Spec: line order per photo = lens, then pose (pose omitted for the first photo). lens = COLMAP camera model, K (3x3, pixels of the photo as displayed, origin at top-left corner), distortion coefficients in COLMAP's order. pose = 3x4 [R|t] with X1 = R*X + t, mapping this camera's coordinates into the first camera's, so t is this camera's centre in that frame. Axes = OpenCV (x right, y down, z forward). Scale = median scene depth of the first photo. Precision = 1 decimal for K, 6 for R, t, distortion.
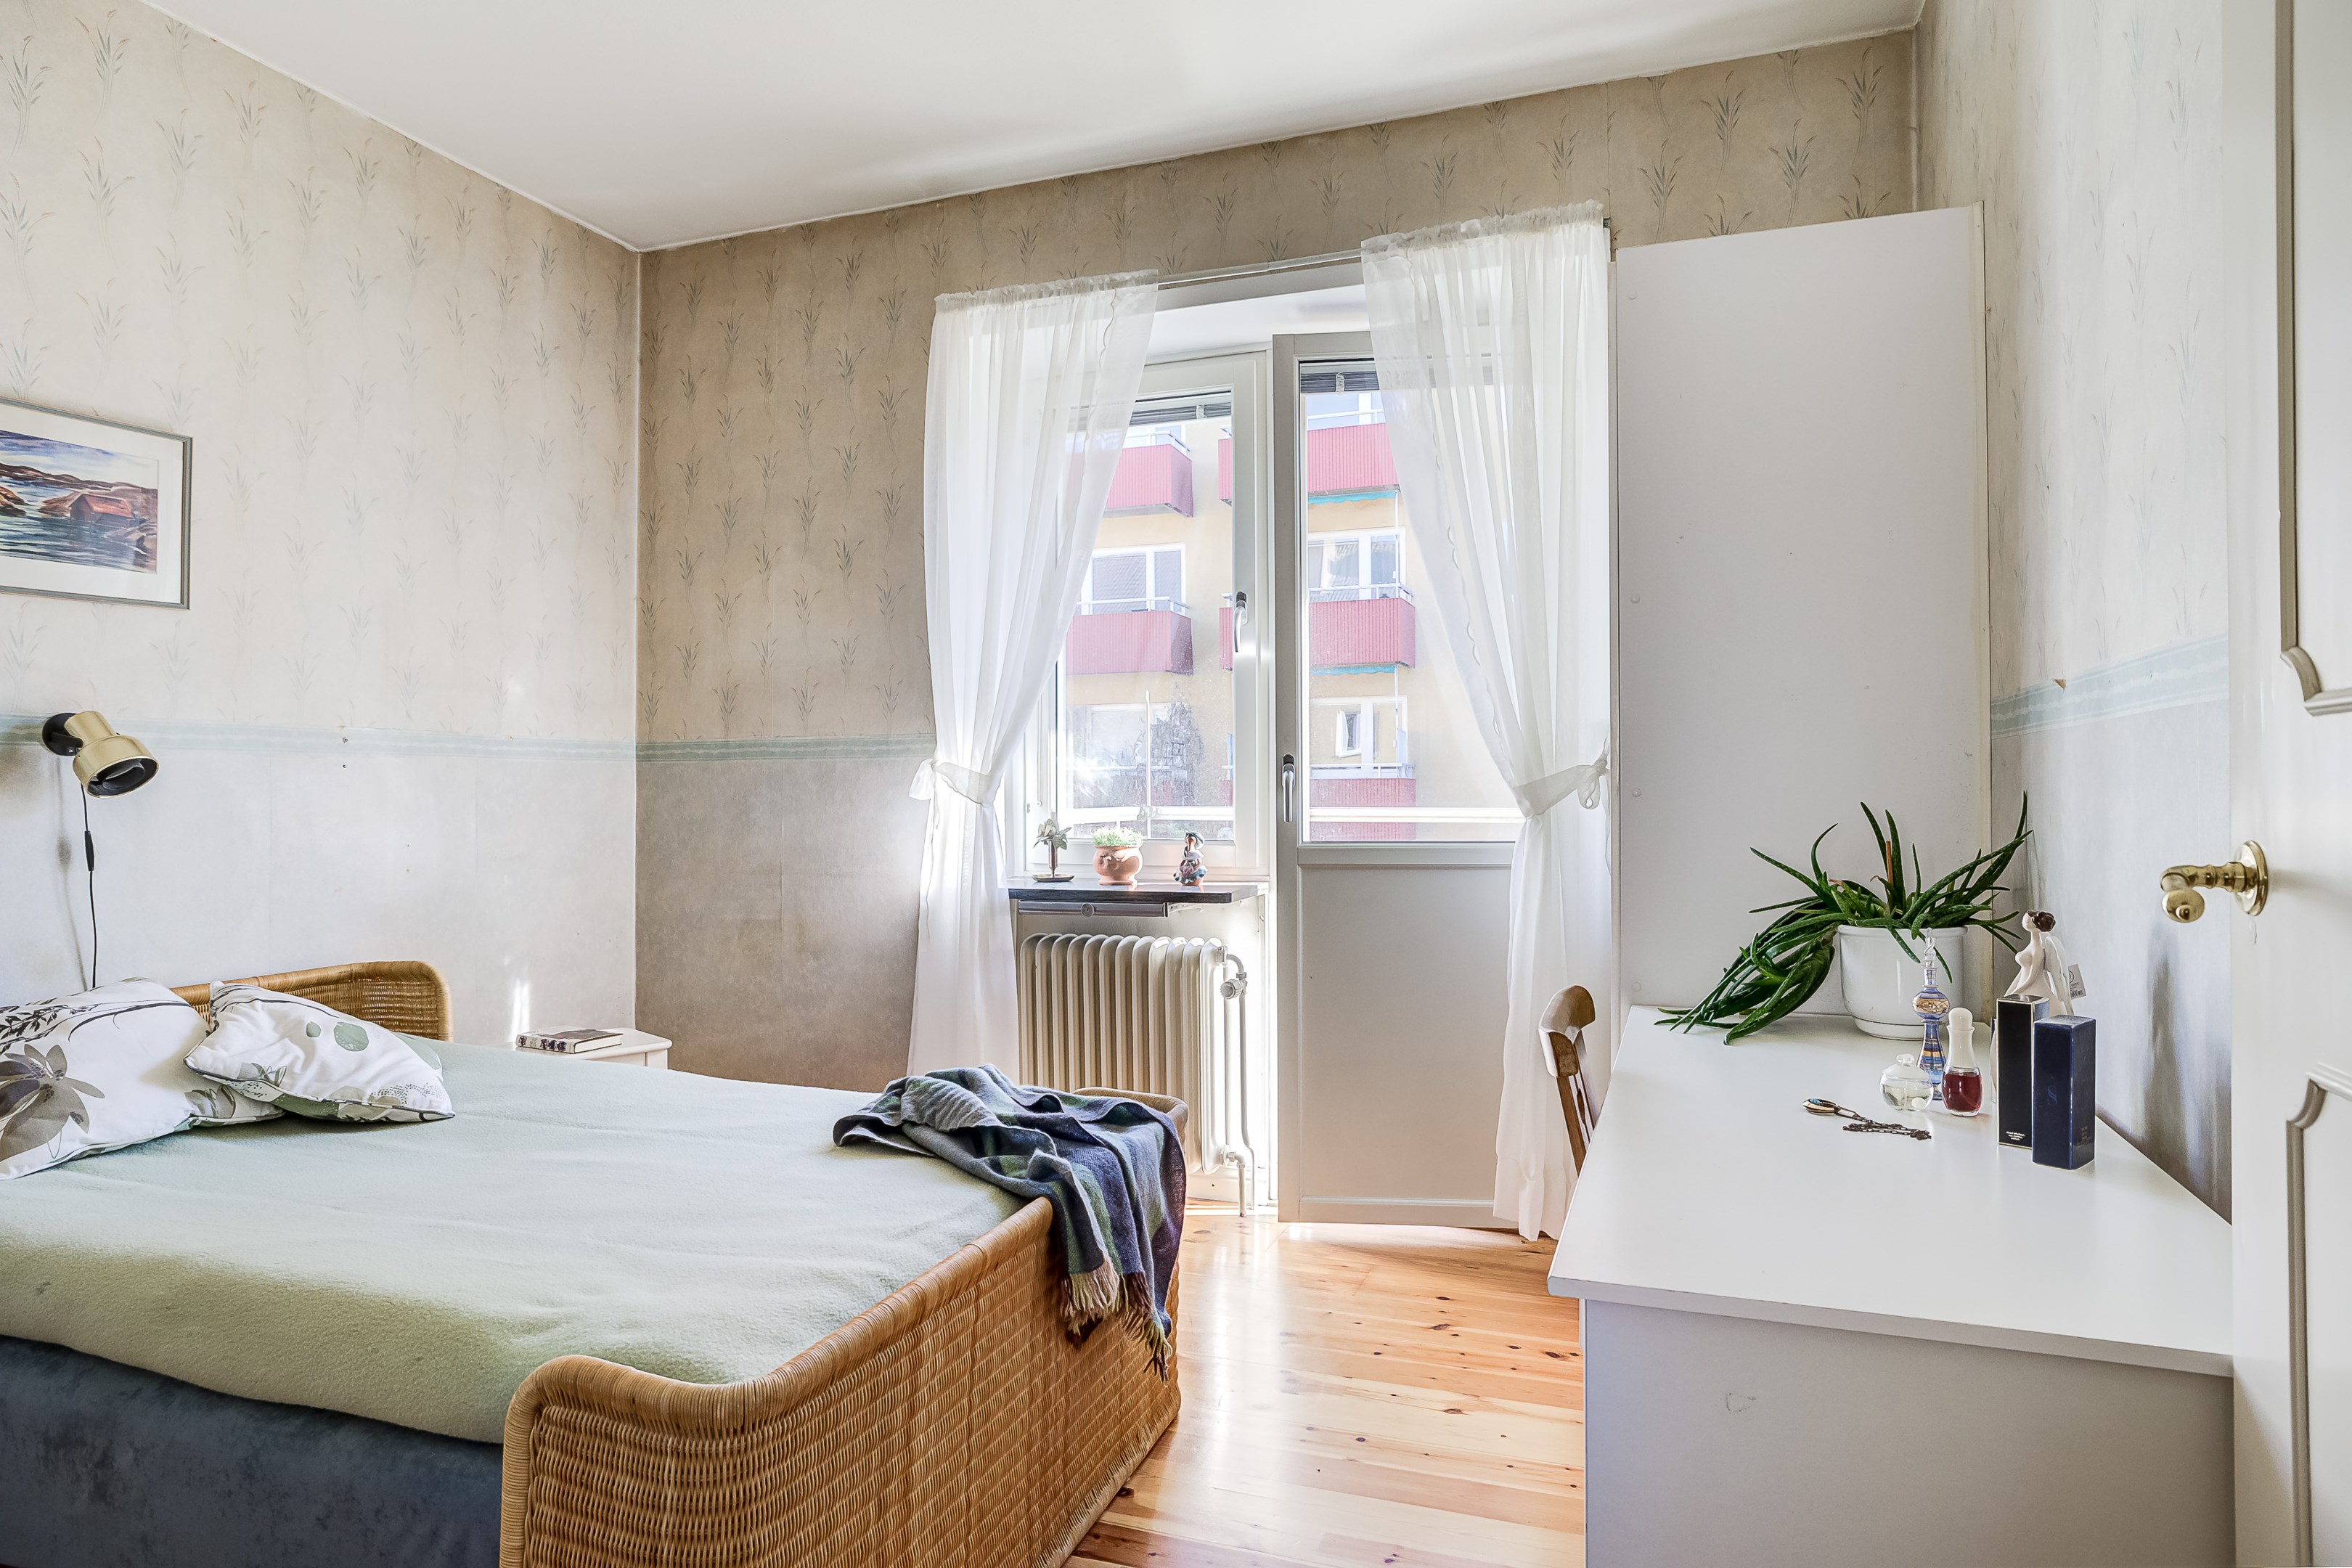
lens RADIAL K [[1349.9, 0, 1188.2], [0, 1349.9, 772.5], [0, 0, 1]] dist [-0.017211, 0.010732]
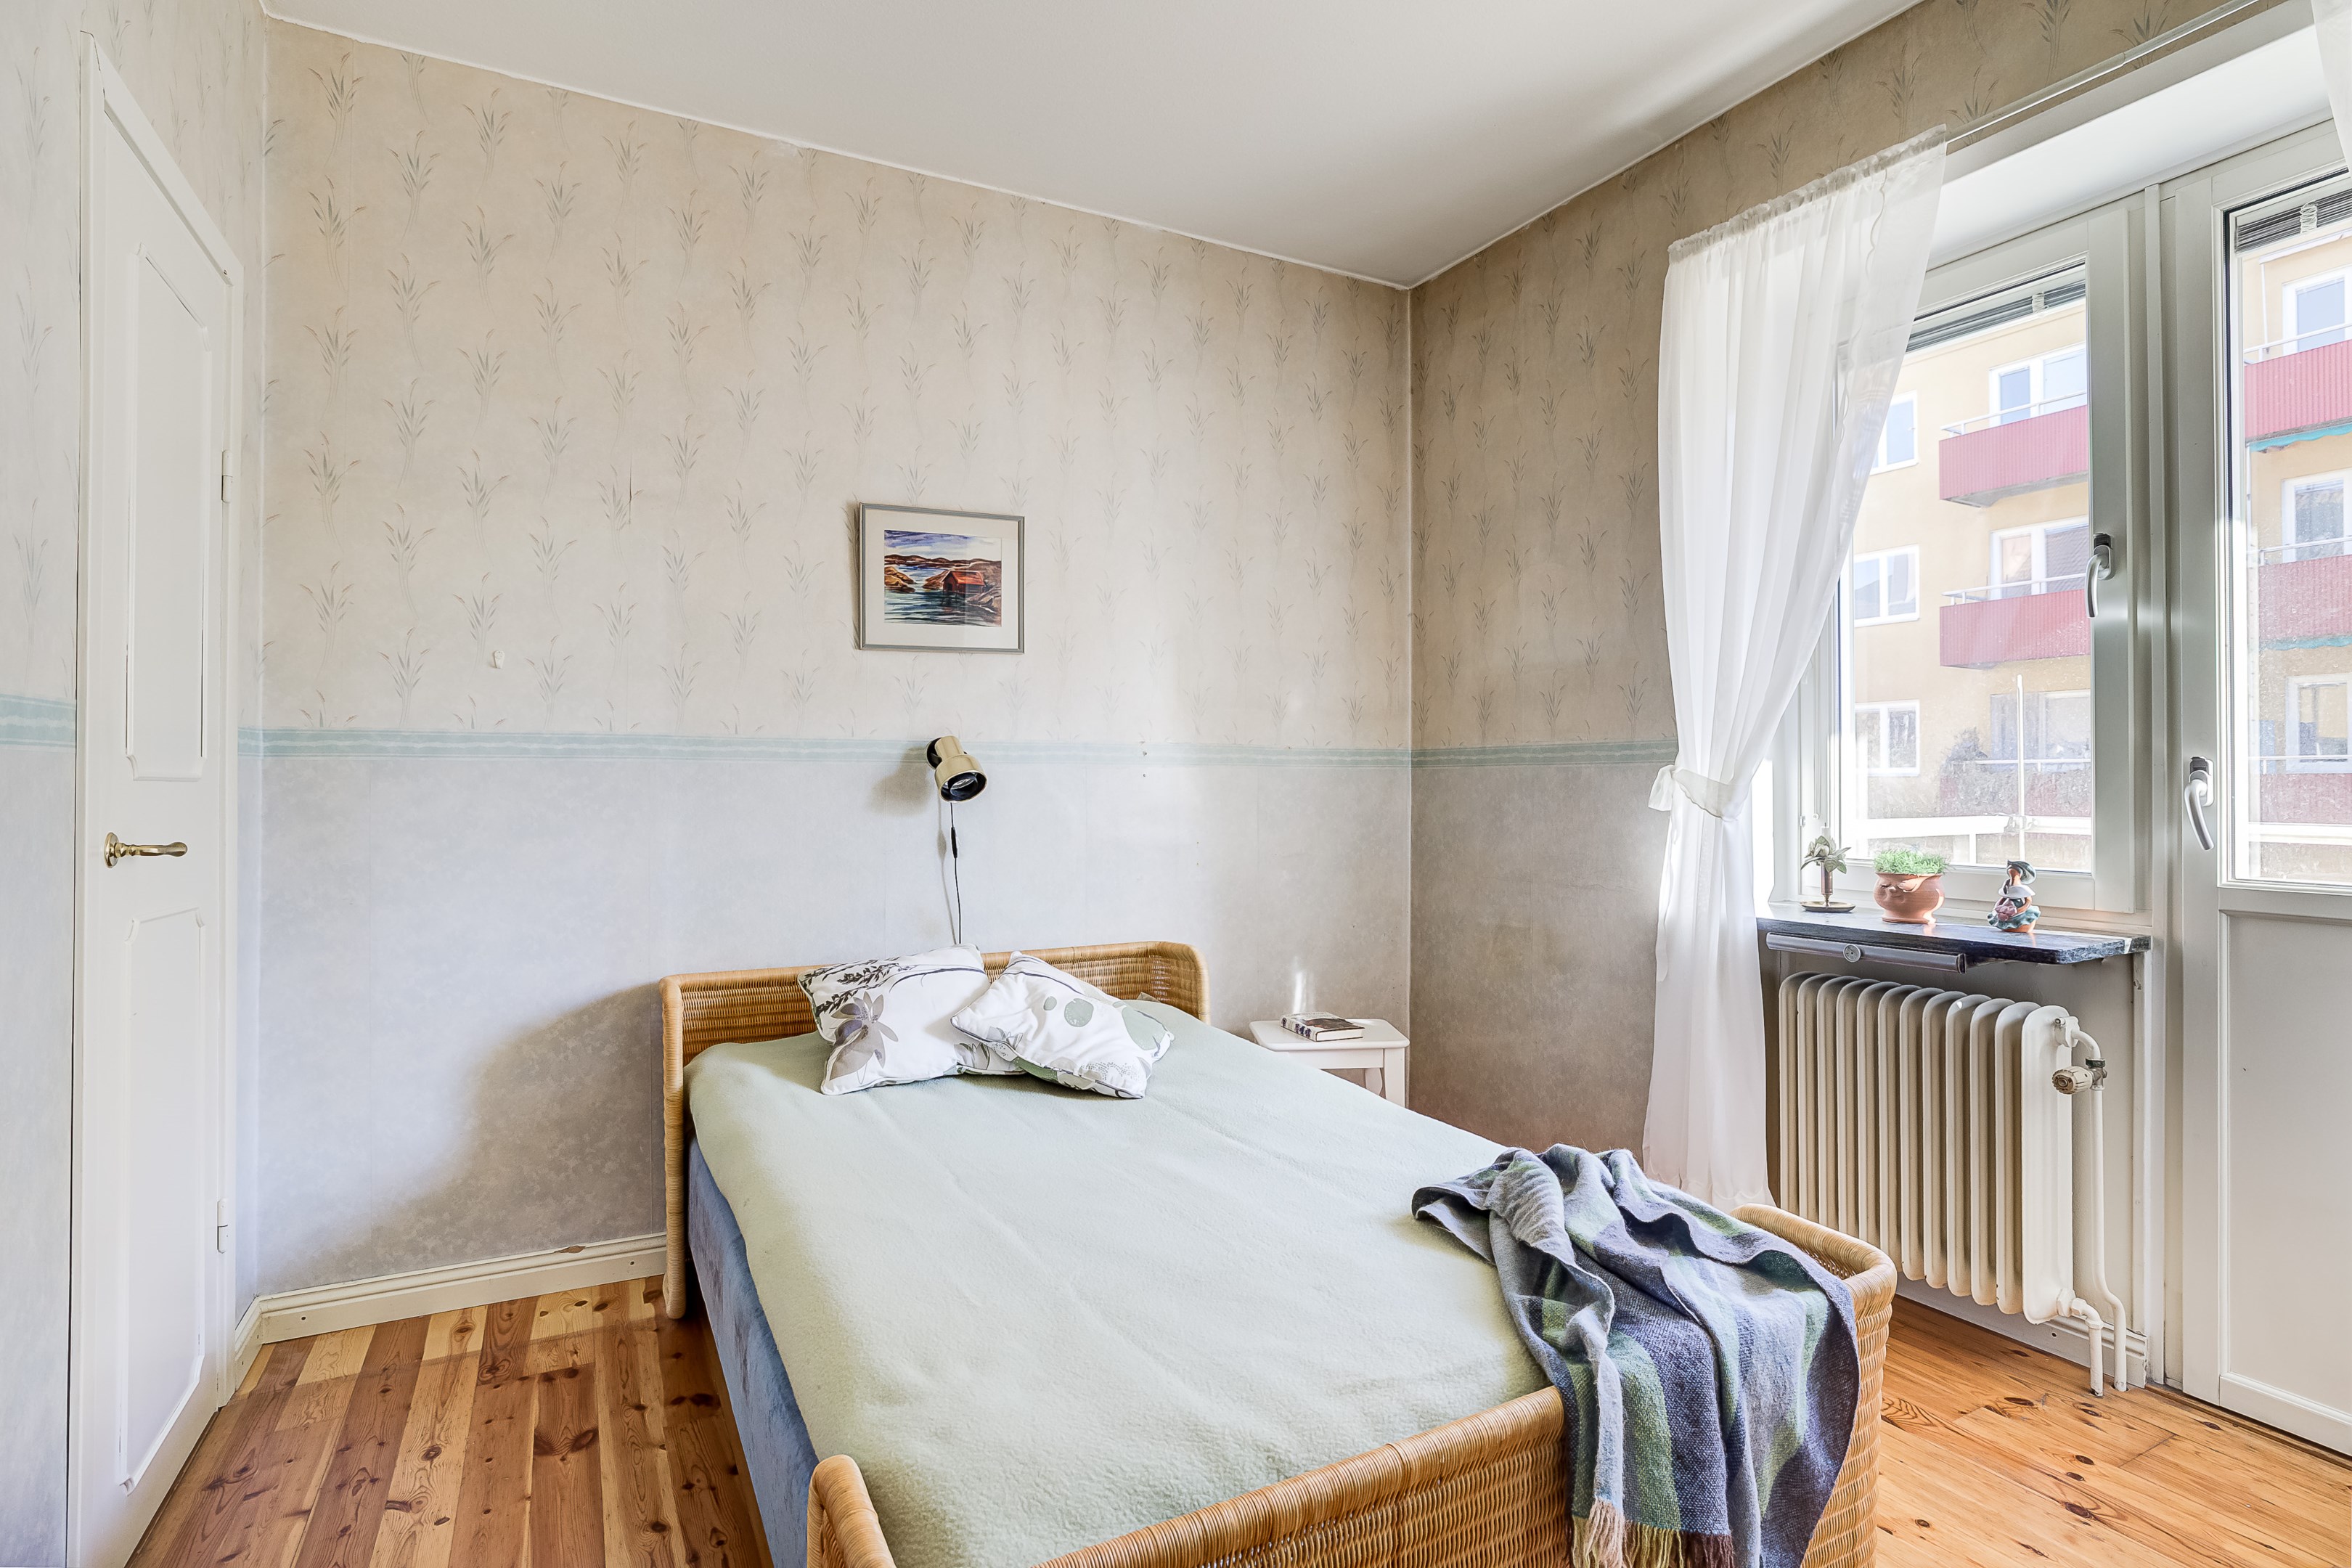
lens RADIAL K [[1180.8, 0, 1182.1], [0, 1180.8, 772.5], [0, 0, 1]] dist [-0.038493, 0.011673]
pose [[0.750459, -0.001361, -0.660916, 0.098777], [0.004727, 0.999983, 0.003309, -0.011407], [0.660900, -0.005608, 0.750453, 0.254735]]
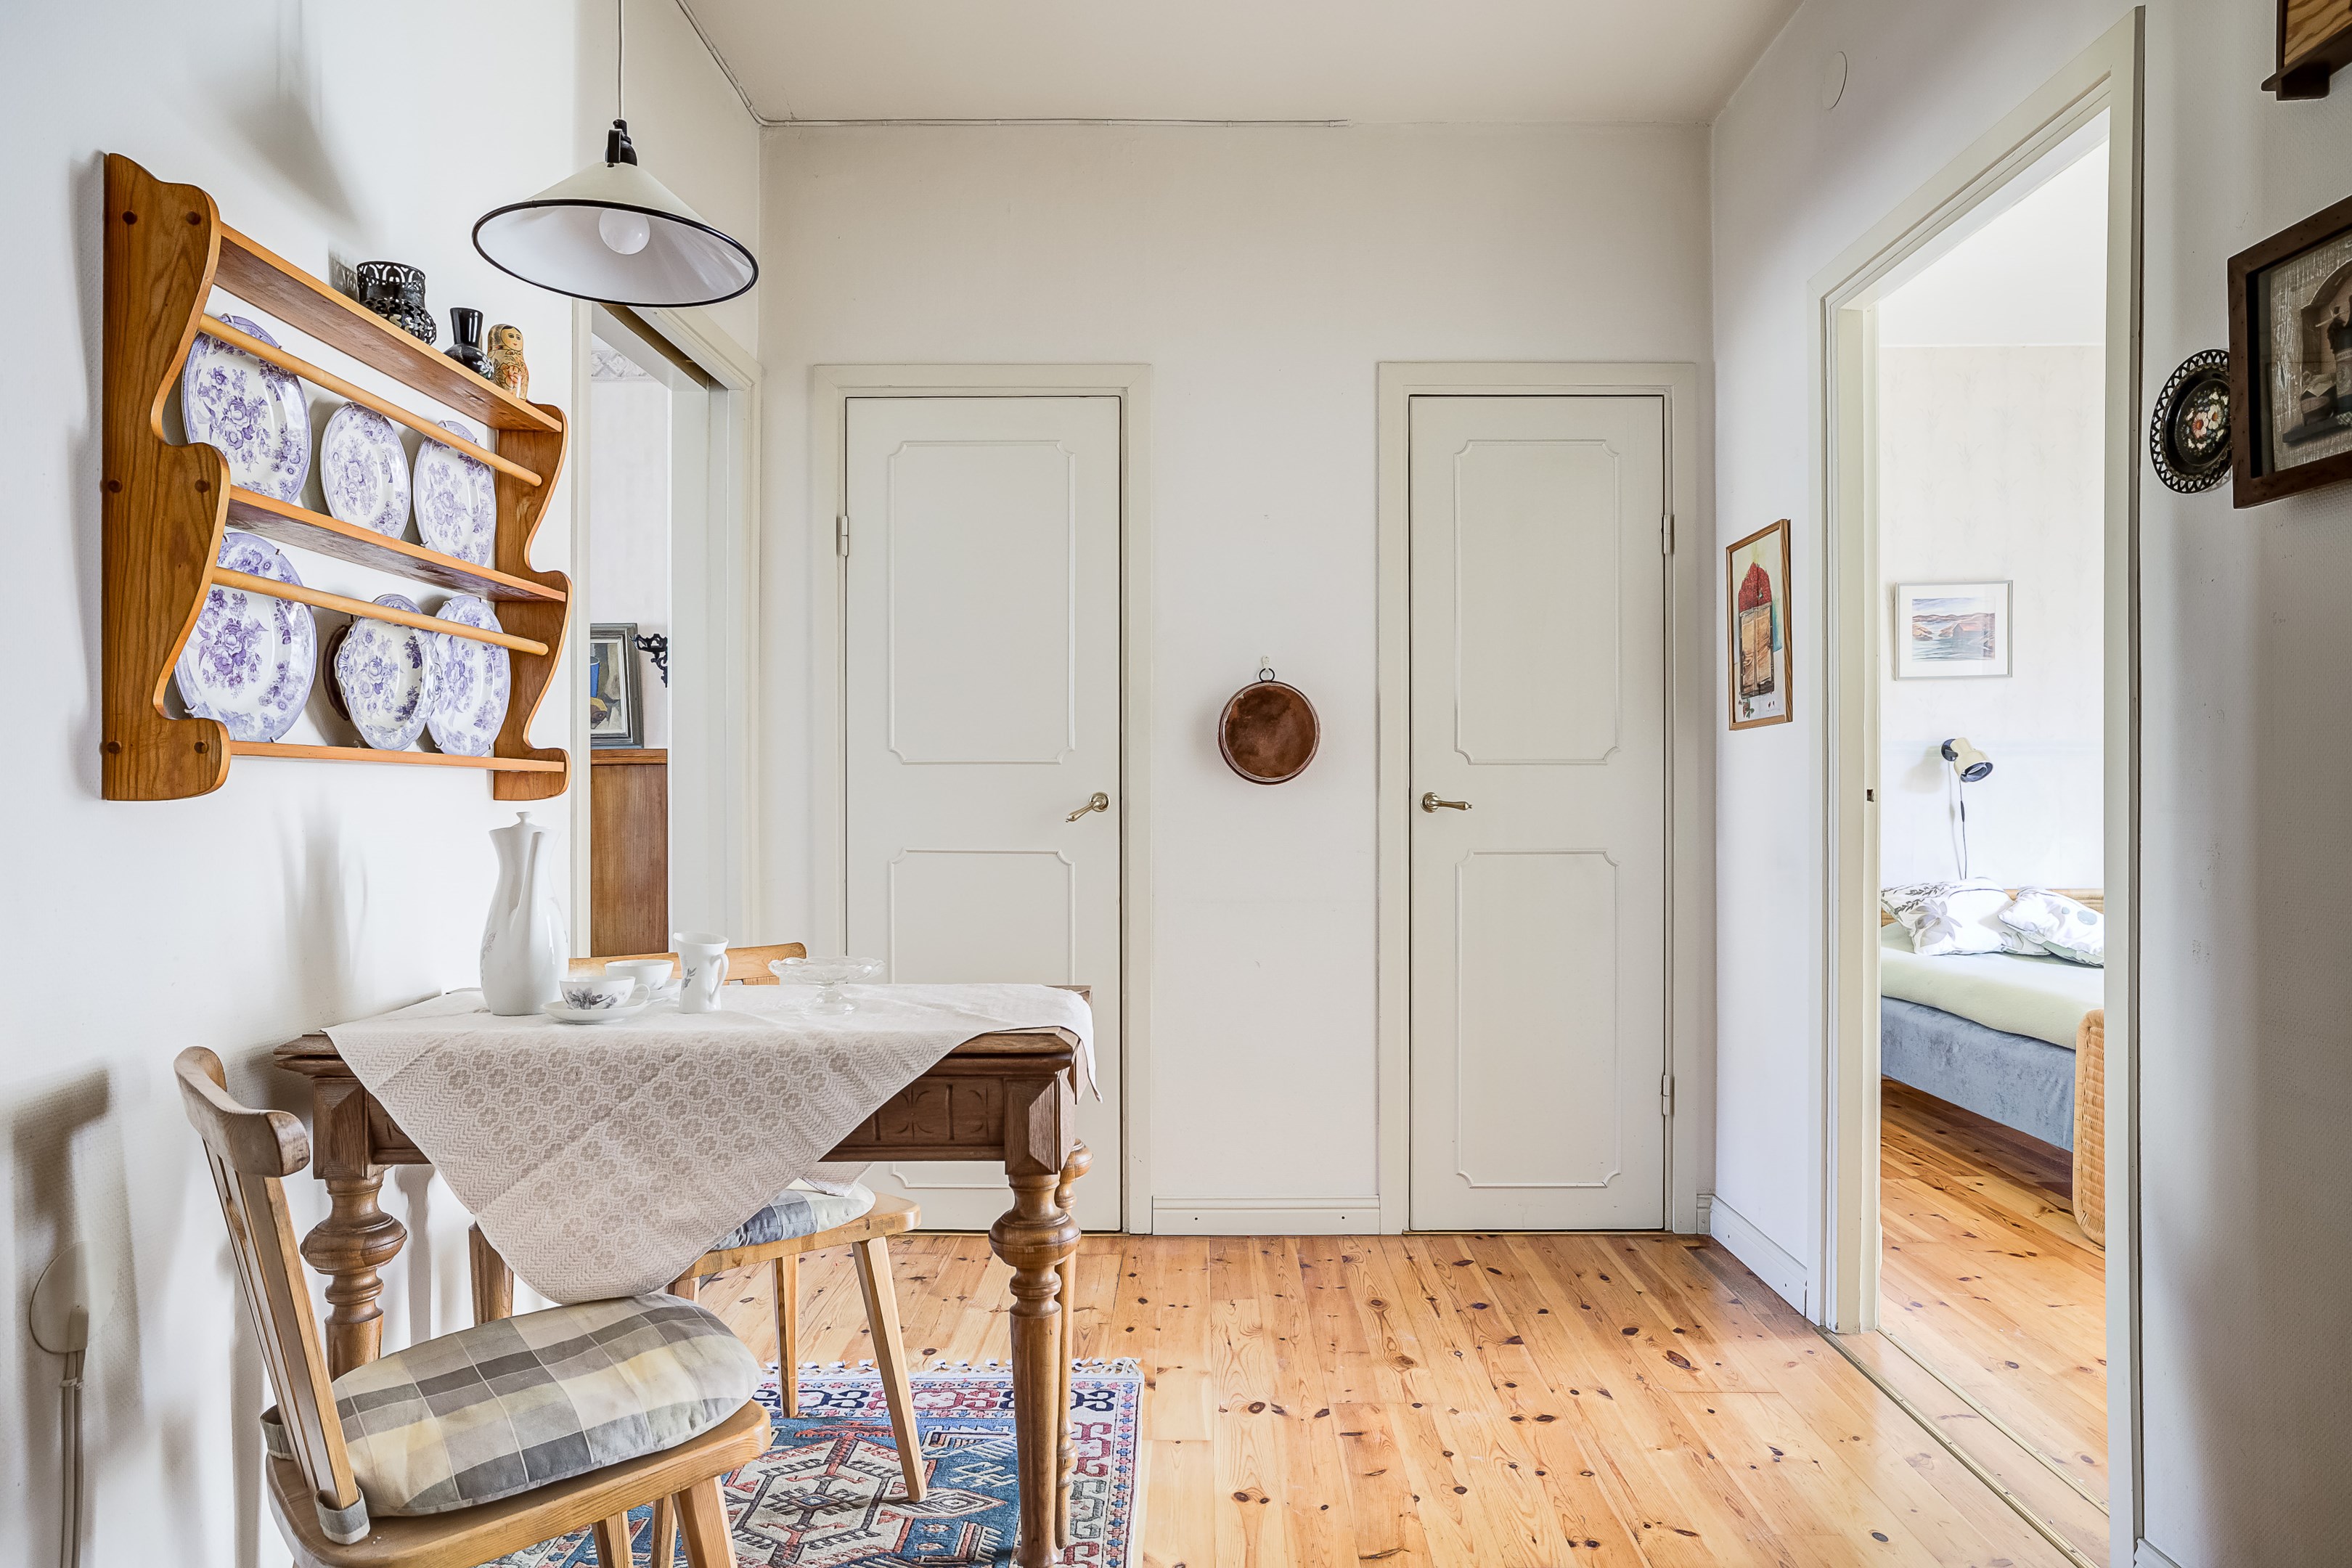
lens RADIAL K [[1440.3, 0, 1184.9], [0, 1440.3, 789.0], [0, 0, 1]] dist [-0.007137, -0.001065]
pose [[0.344080, 0.005807, -0.938923, 0.641828], [0.013247, 0.999851, 0.011038, -0.008870], [0.938847, -0.016236, 0.343952, -0.661140]]
